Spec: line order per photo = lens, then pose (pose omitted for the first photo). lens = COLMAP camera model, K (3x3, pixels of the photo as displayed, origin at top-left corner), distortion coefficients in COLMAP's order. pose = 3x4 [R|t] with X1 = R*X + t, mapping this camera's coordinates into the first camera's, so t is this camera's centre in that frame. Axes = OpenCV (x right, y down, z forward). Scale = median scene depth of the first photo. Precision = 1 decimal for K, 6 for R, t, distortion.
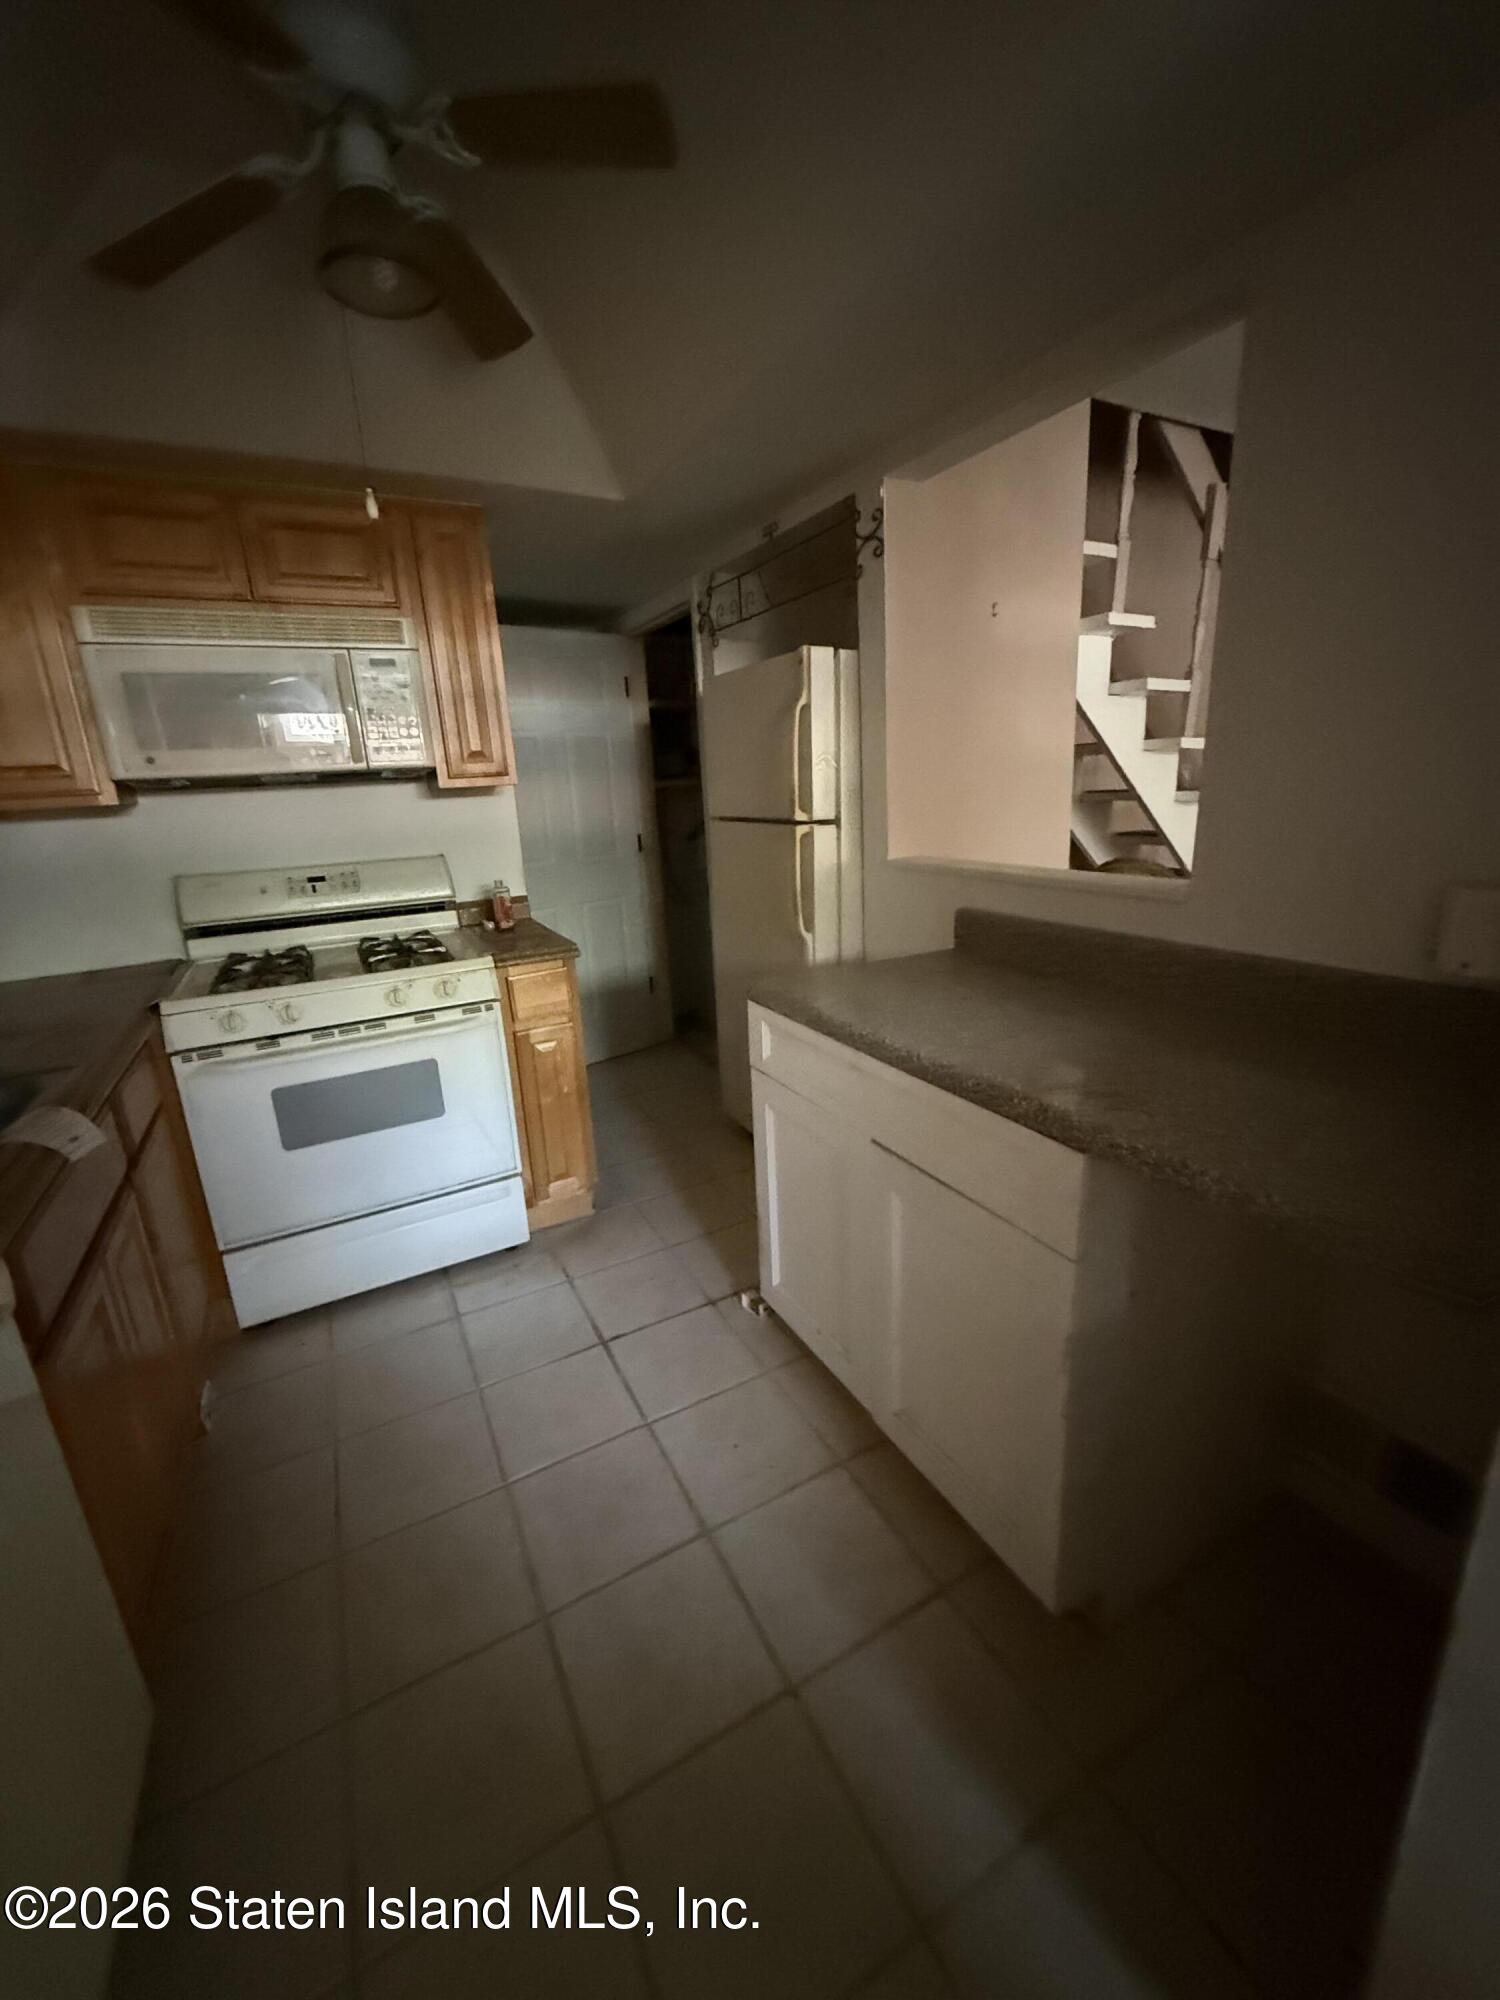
lens RADIAL K [[796.6, 0, 750.5], [0, 796.6, 990.7], [0, 0, 1]] dist [-0.000024, -0.000093]
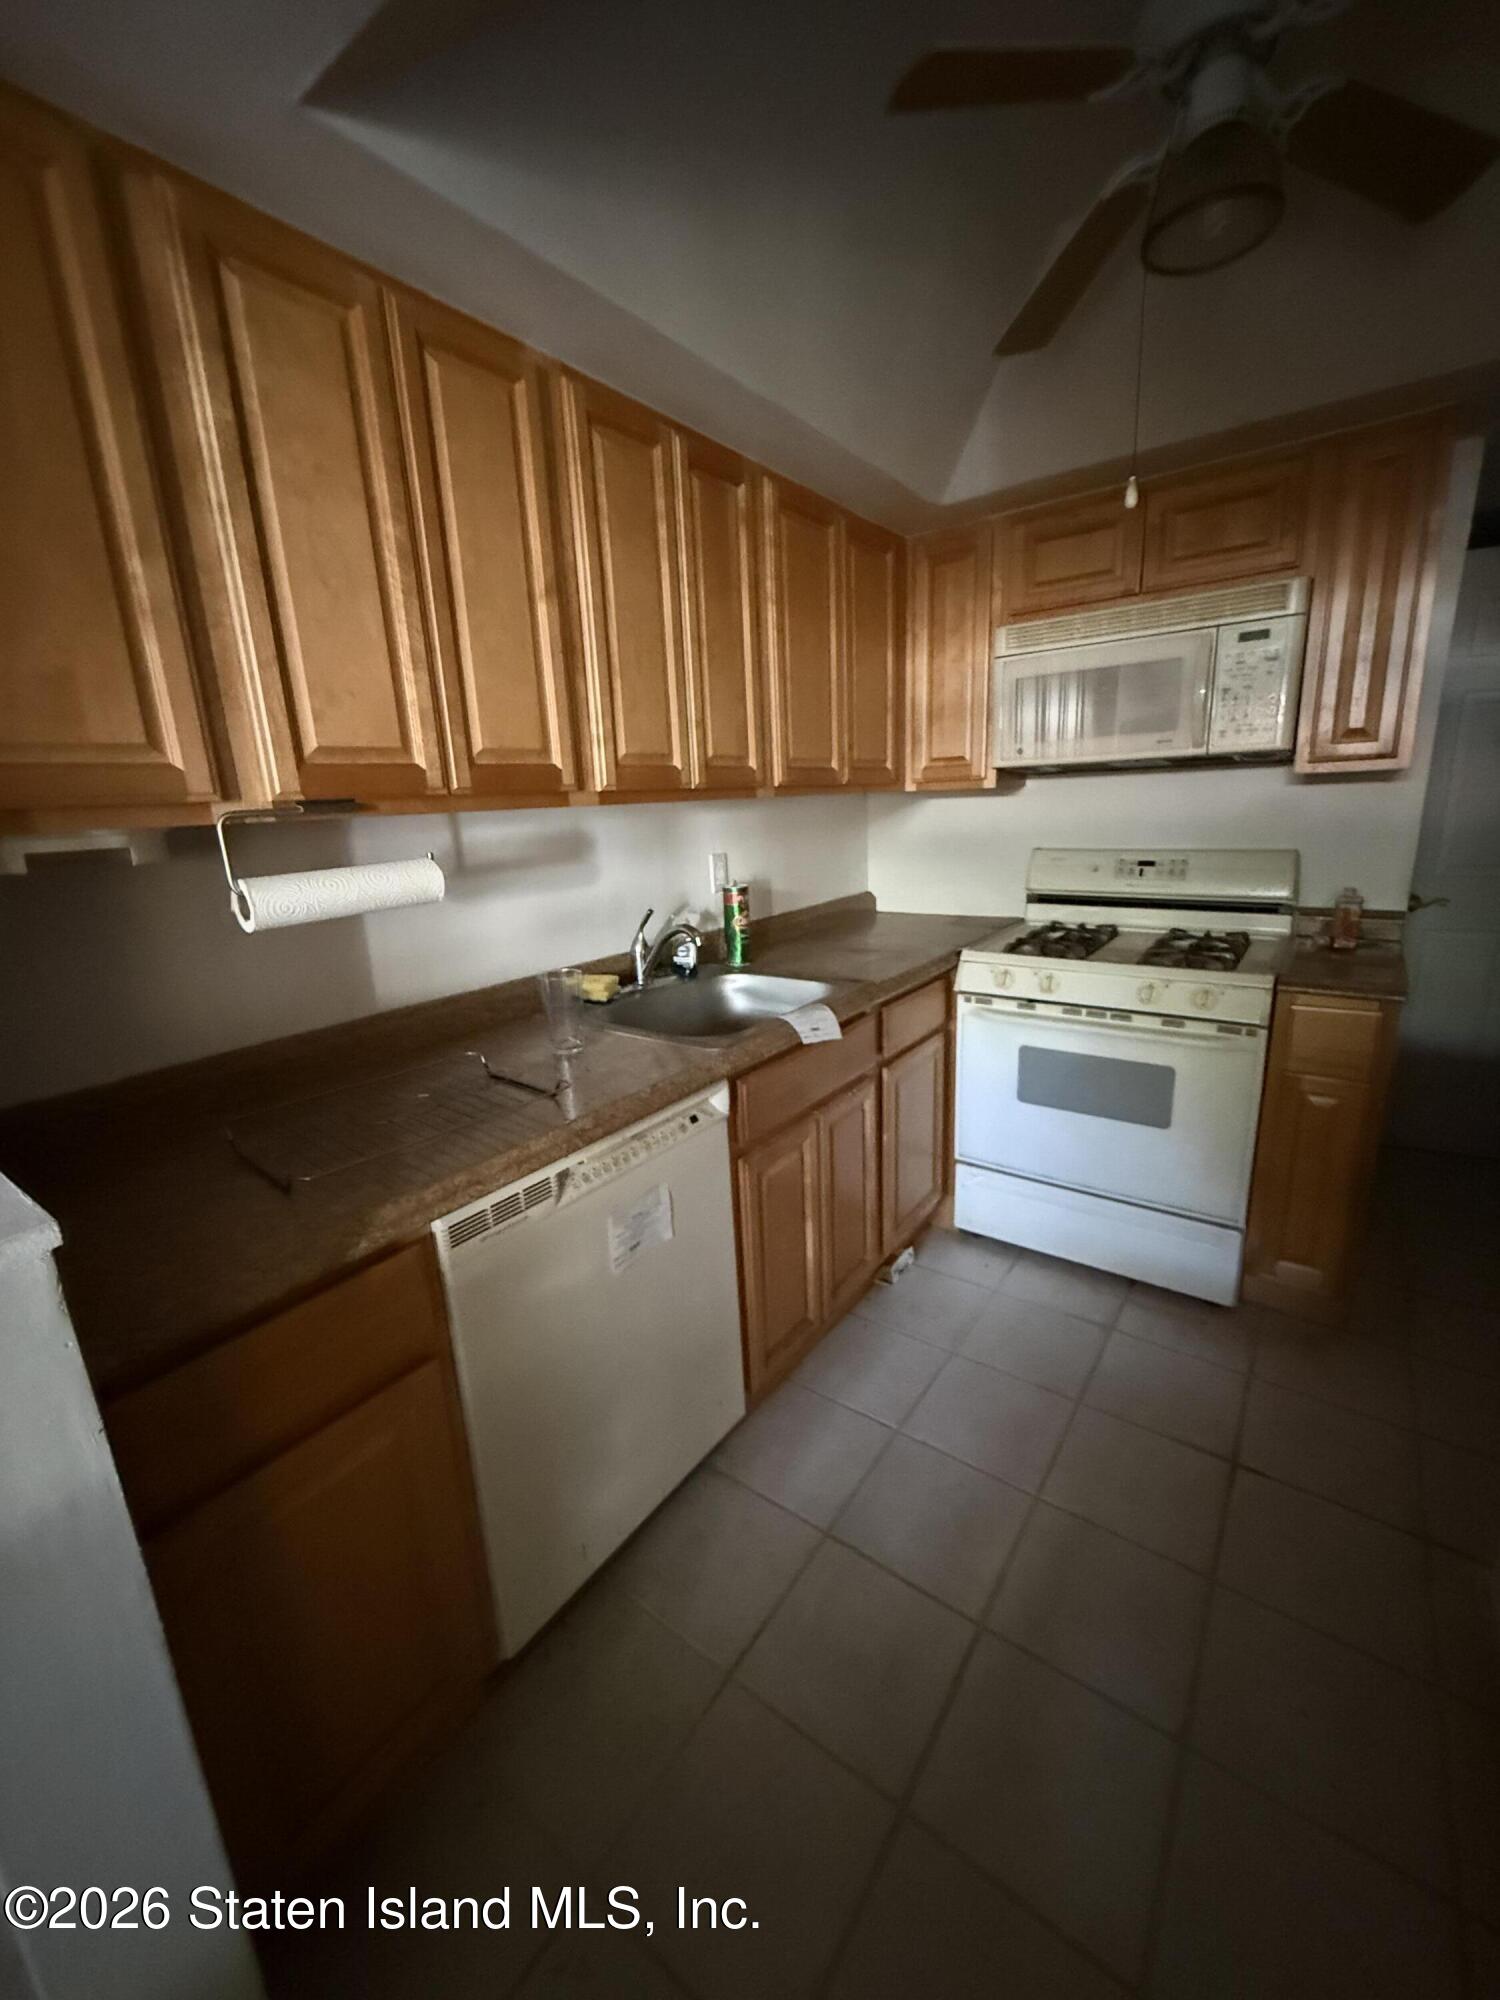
lens RADIAL K [[796.6, 0, 748.8], [0, 796.6, 990.5], [0, 0, 1]] dist [-0.000024, -0.000093]
pose [[0.427155, 0.243699, -0.870718, 0.178218], [-0.212005, 0.963142, 0.165562, -0.050166], [0.878973, 0.113876, 0.463076, 0.119260]]
